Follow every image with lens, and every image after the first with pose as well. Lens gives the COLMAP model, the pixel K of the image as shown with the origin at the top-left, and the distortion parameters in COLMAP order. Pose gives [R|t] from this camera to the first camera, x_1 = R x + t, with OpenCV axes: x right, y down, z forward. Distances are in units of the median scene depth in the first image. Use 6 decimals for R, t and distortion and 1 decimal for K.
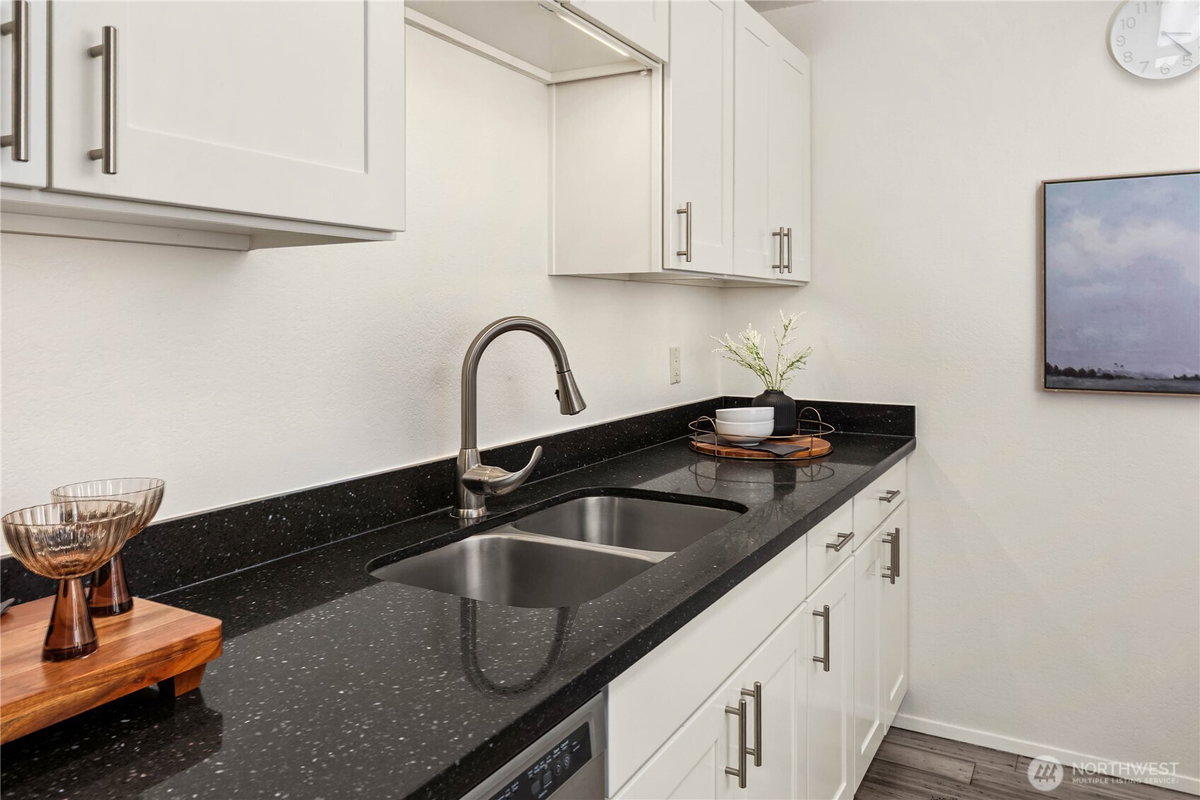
lens RADIAL K [[842.2, 0, 600.0], [0, 842.2, 400.0], [0, 0, 1]] dist [-0.040080, -0.002348]
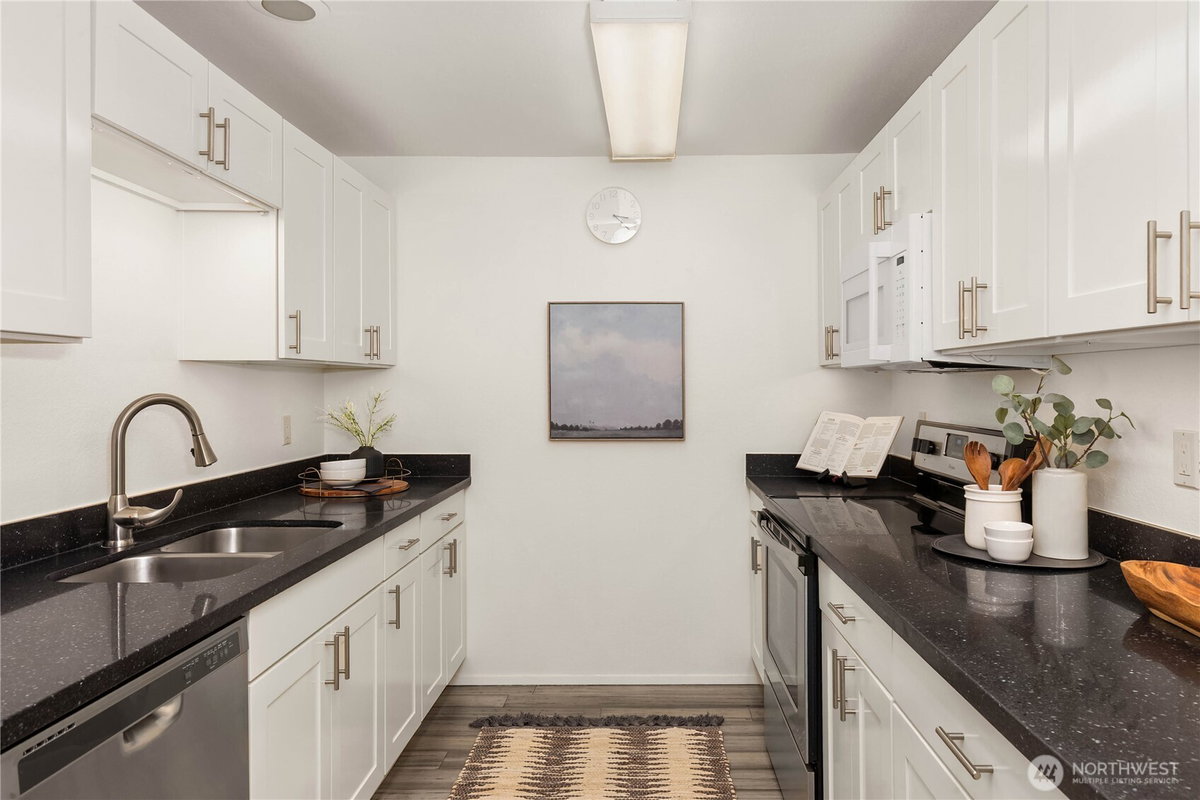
lens RADIAL K [[801.5, 0, 602.1], [0, 801.5, 376.3], [0, 0, 1]] dist [0.037706, -0.000203]
pose [[0.892593, 0.007045, 0.450808, -0.044233], [0.043473, 0.993874, -0.101606, 0.028195], [-0.448763, 0.110291, 0.886819, -0.382491]]
